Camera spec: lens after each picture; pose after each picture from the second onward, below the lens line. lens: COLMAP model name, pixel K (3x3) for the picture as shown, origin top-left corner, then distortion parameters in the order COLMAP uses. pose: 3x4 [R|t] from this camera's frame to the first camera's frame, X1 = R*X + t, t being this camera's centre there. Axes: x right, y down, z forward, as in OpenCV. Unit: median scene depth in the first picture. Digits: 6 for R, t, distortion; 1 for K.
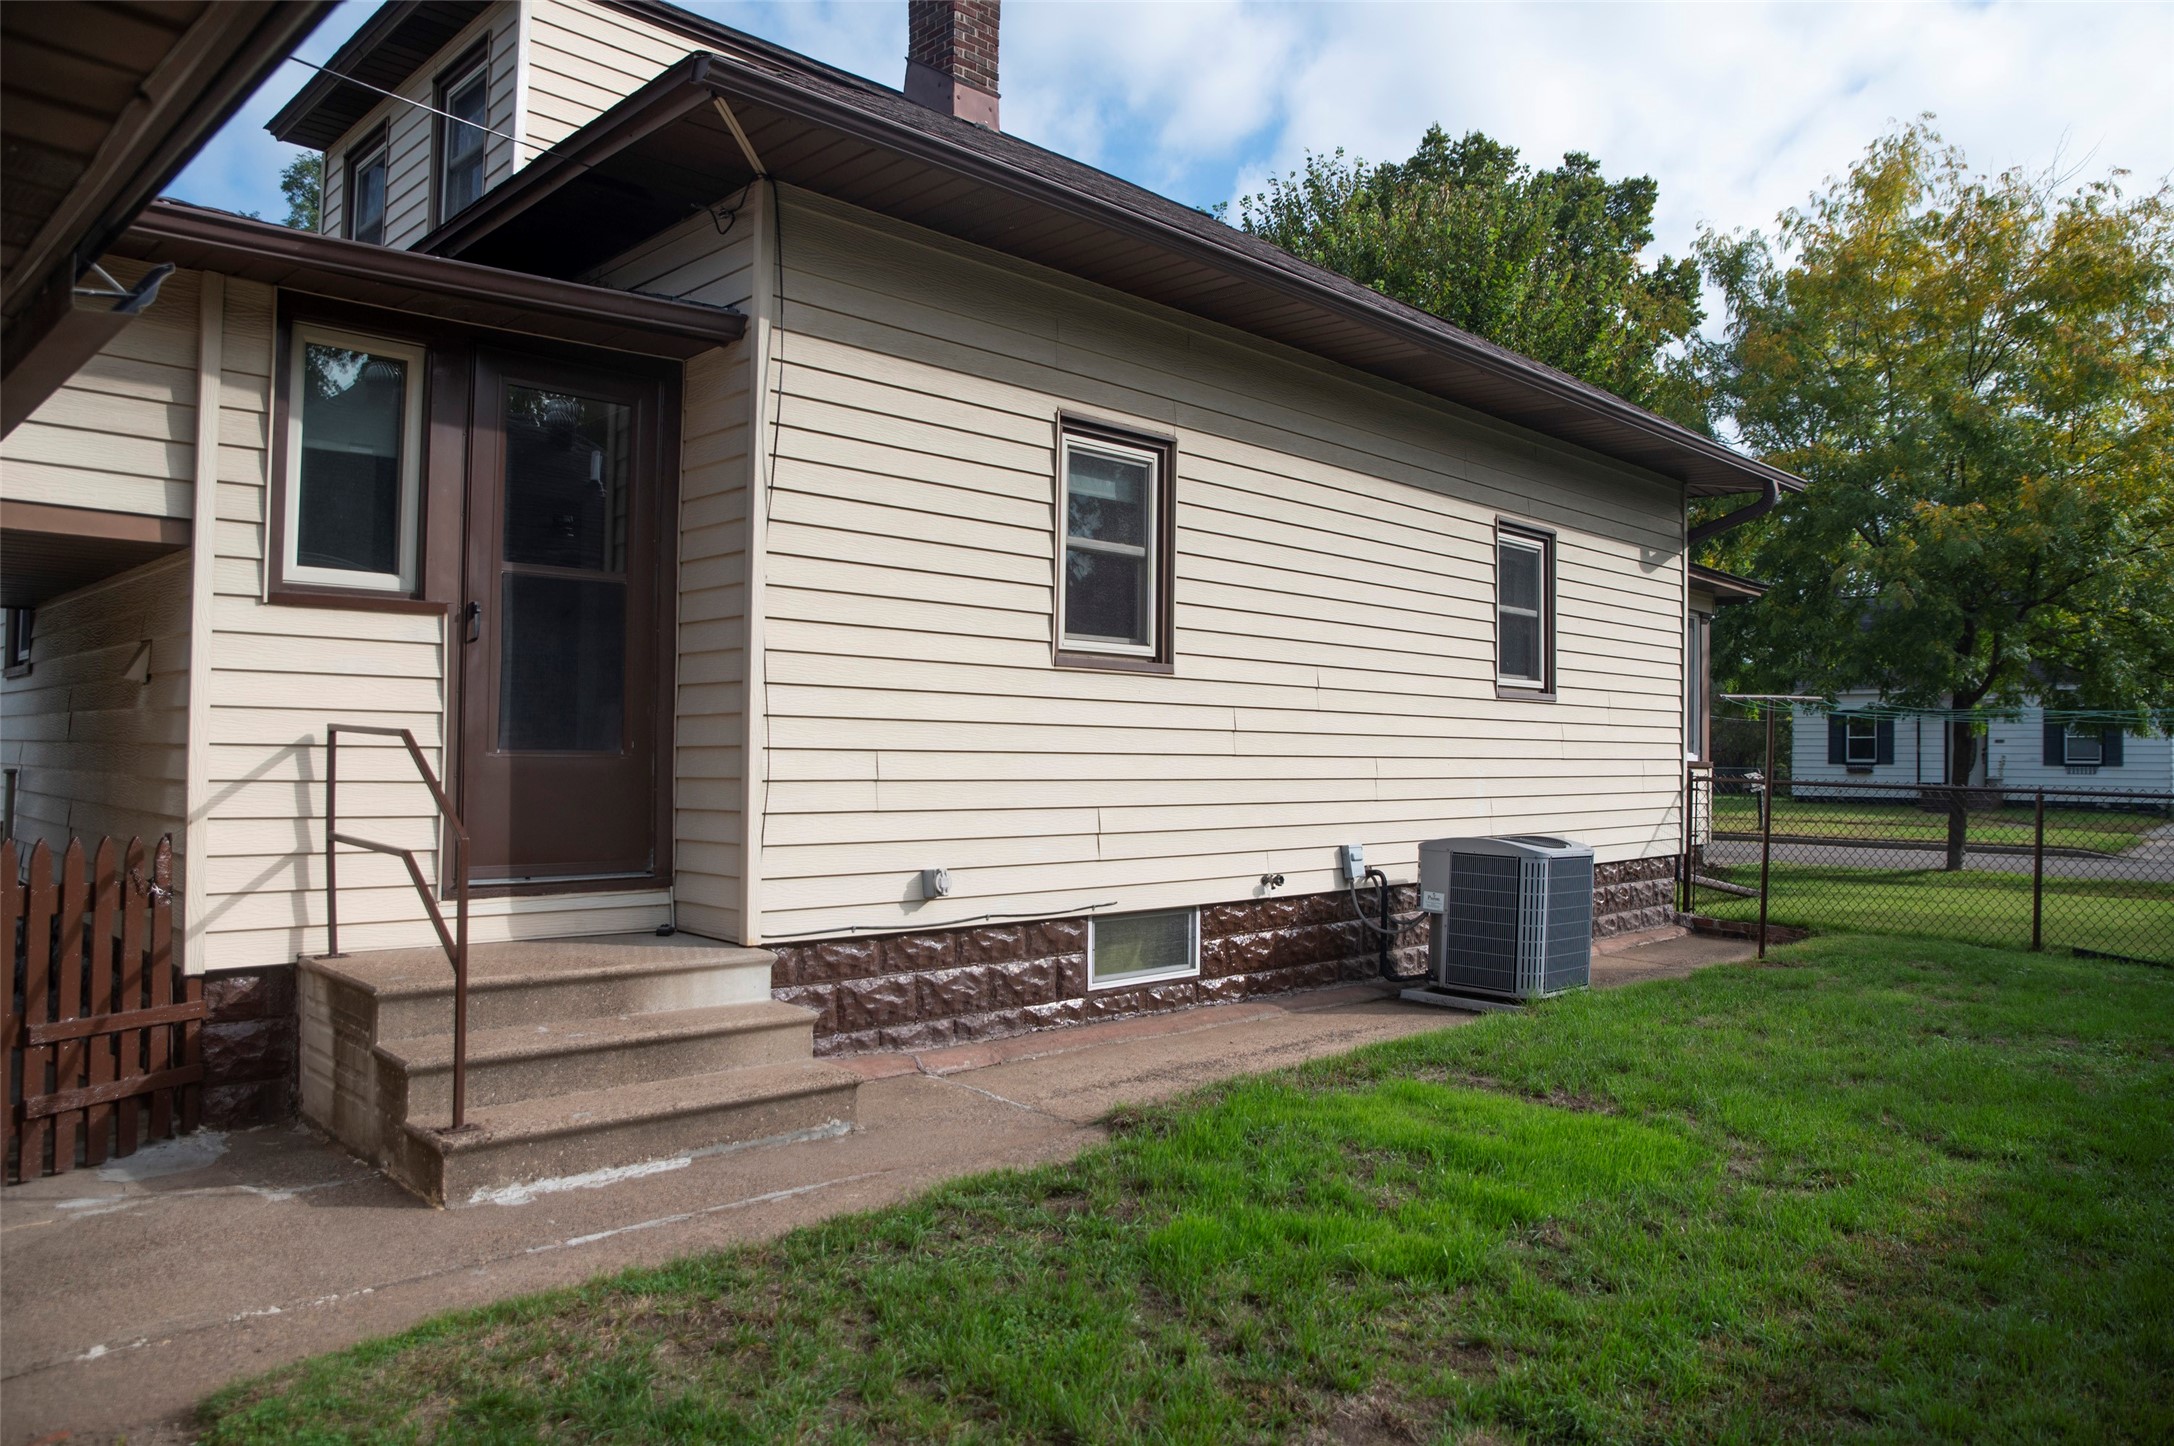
lens RADIAL K [[1483.7, 0, 1074.1], [0, 1483.7, 727.1], [0, 0, 1]] dist [-0.128521, 0.088460]
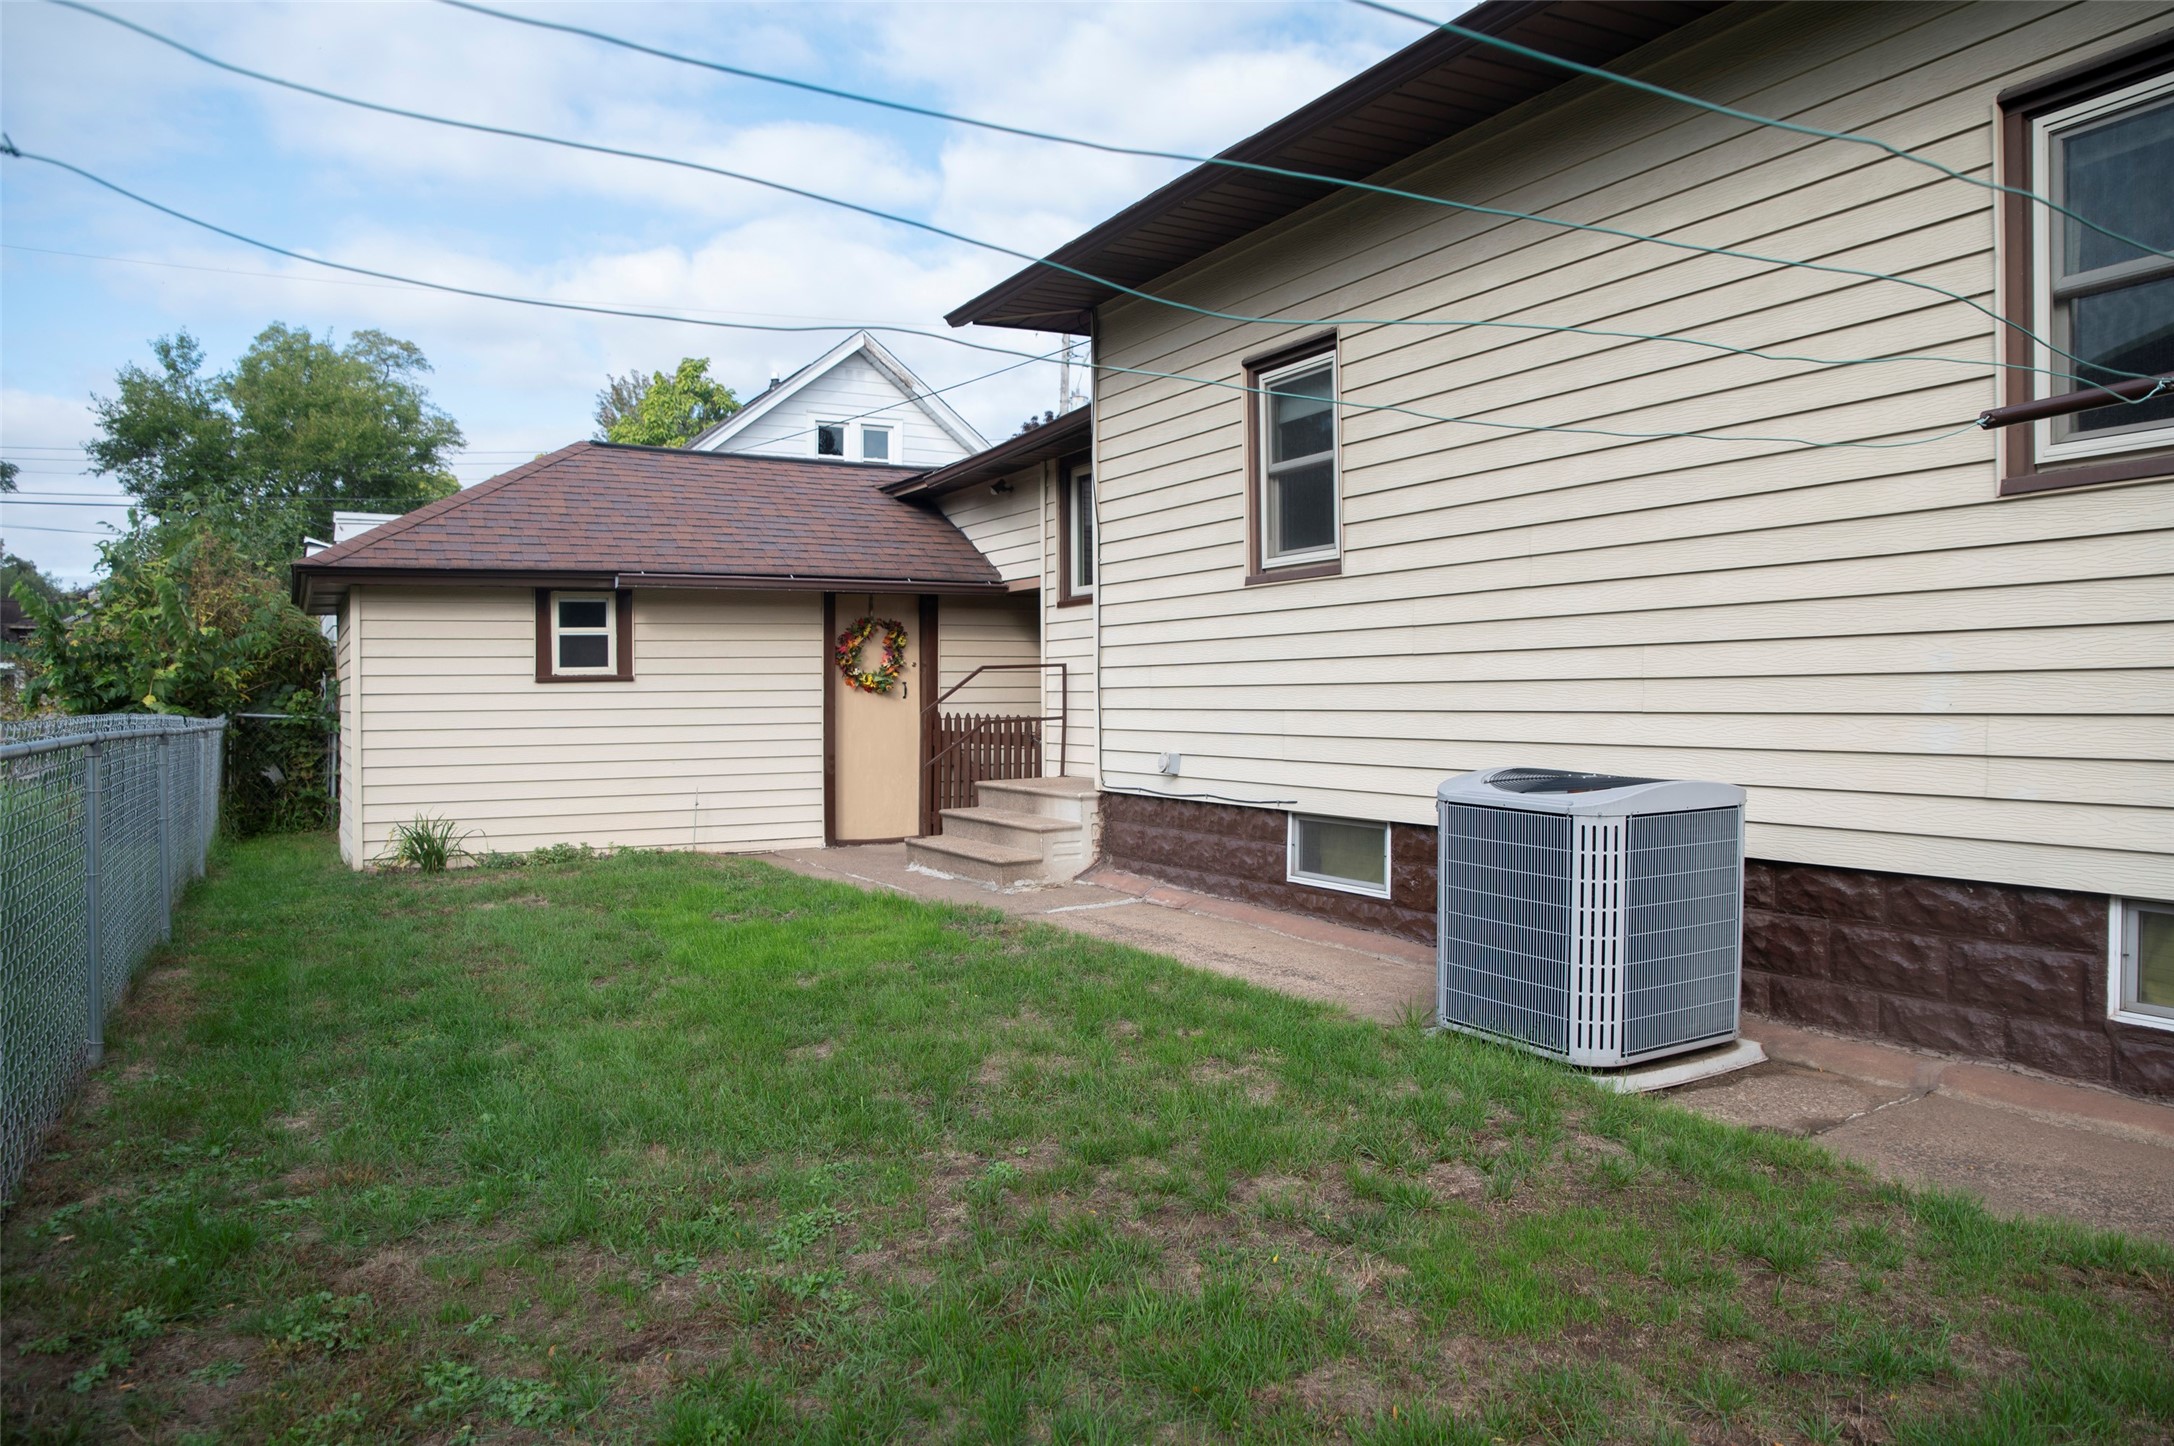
lens RADIAL K [[1483.7, 0, 1072.1], [0, 1483.7, 743.9], [0, 0, 1]] dist [-0.128521, 0.088460]
pose [[-0.272538, 0.034776, -0.961516, 1.085080], [0.038830, 0.998930, 0.025123, 0.043451], [0.961361, -0.030488, -0.273597, 1.132403]]
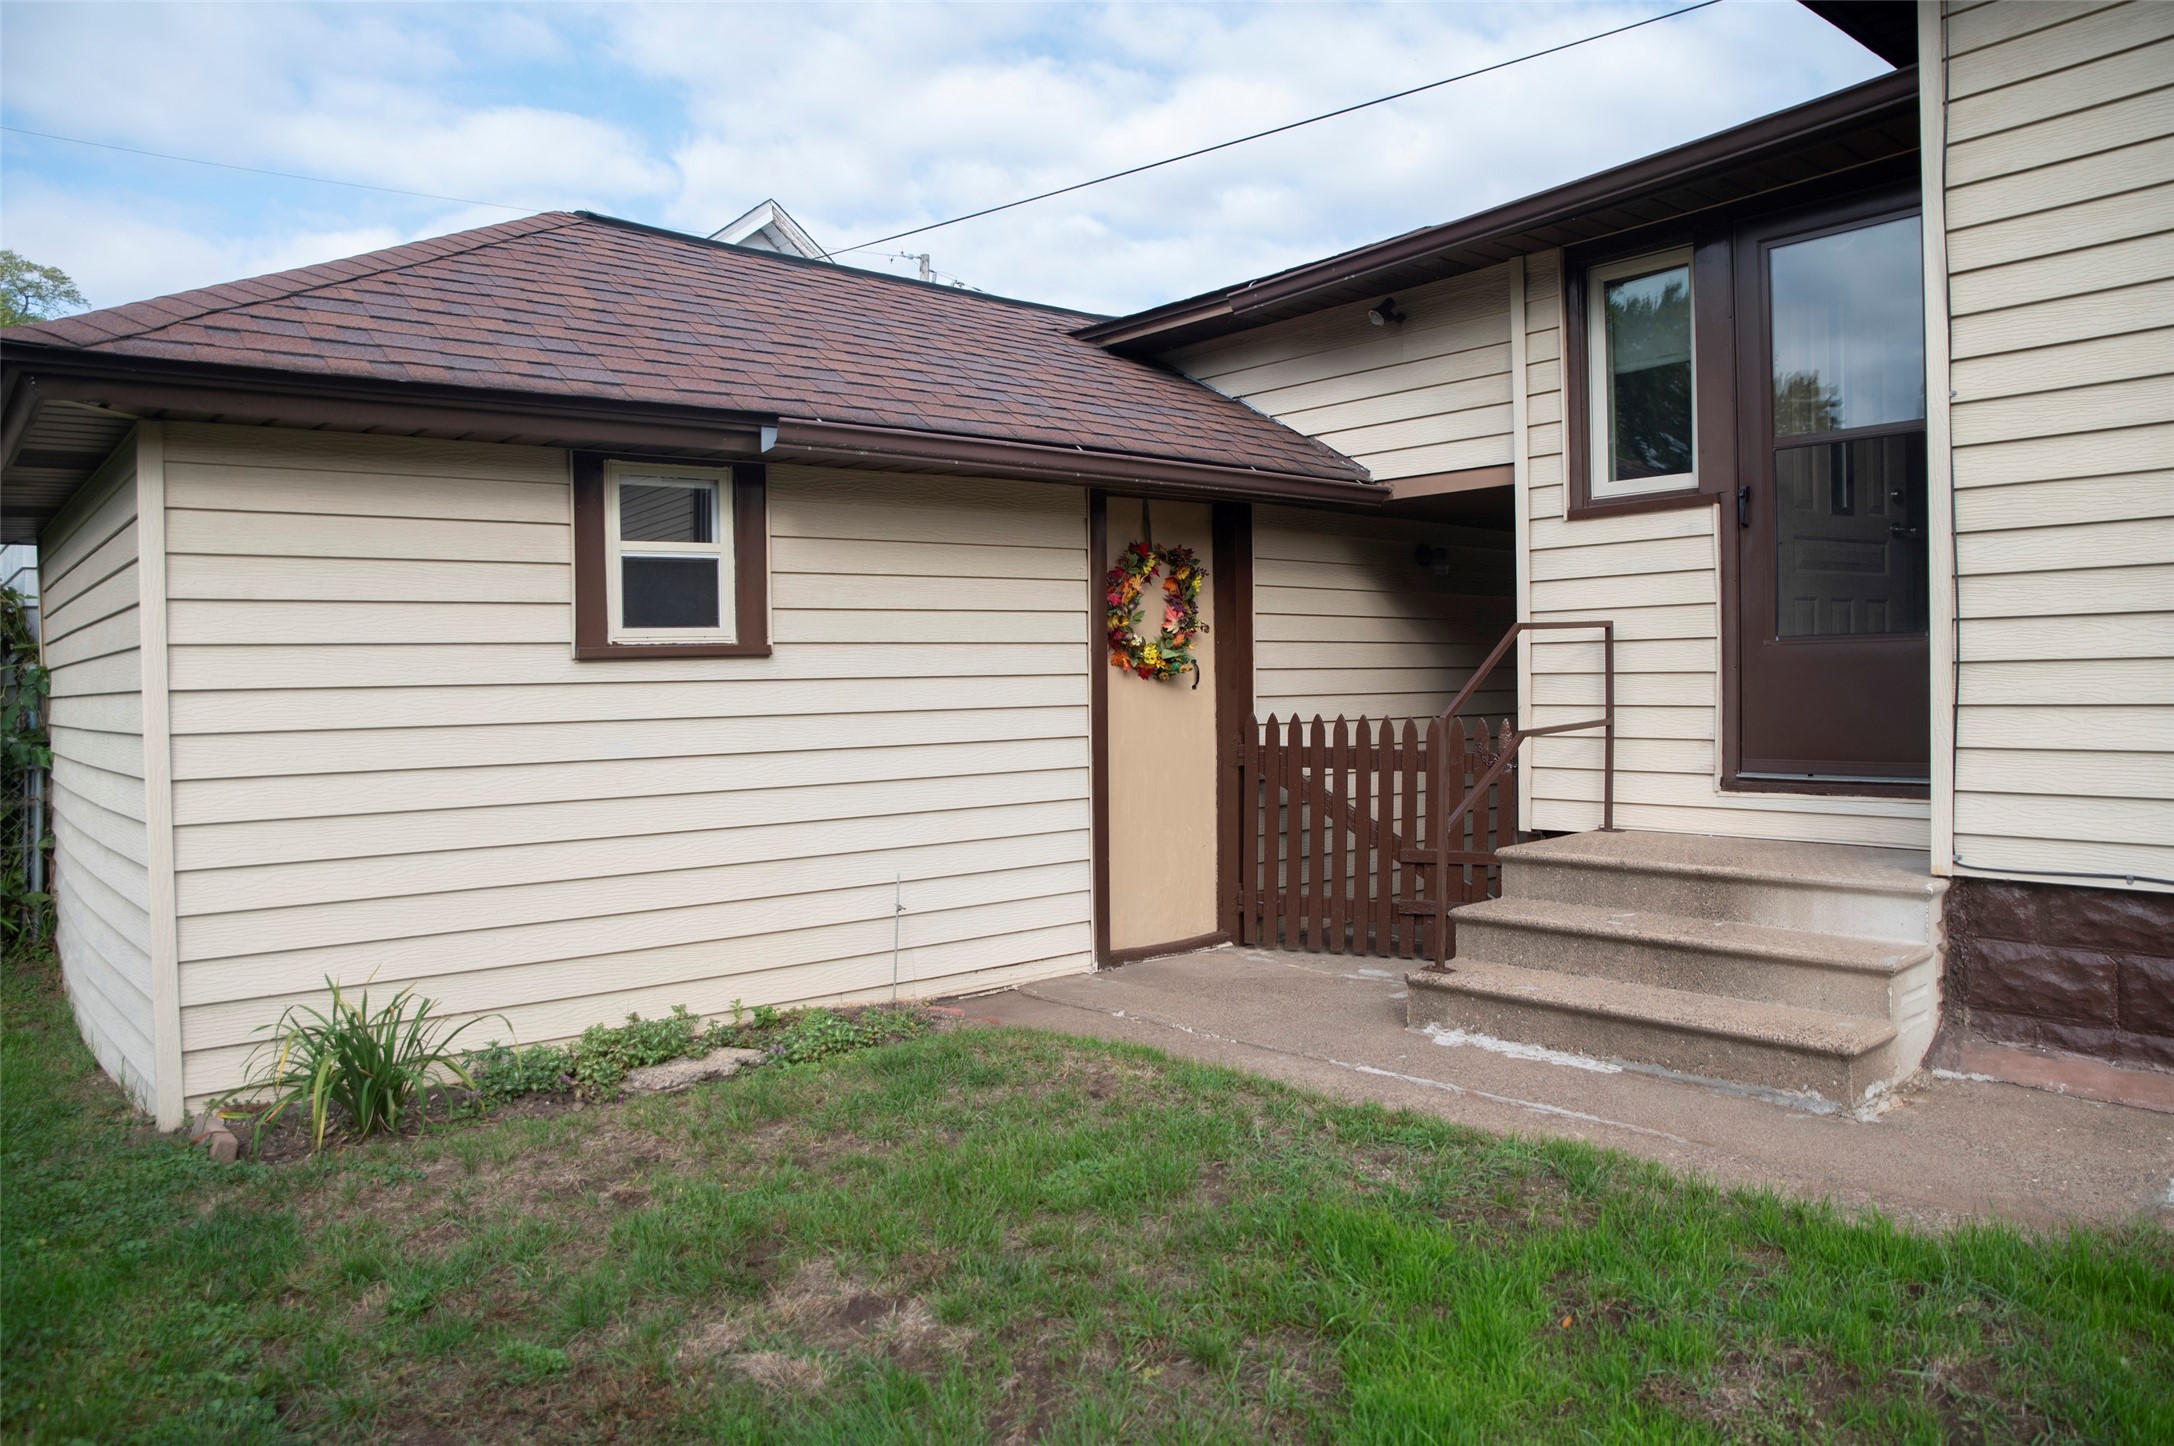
lens RADIAL K [[1483.7, 0, 1093.7], [0, 1483.7, 747.0], [0, 0, 1]] dist [-0.128521, 0.088460]
pose [[-0.071253, 0.046765, -0.996361, 0.812805], [0.050087, 0.997808, 0.043251, 0.033046], [0.996200, -0.046823, -0.073440, 0.853757]]
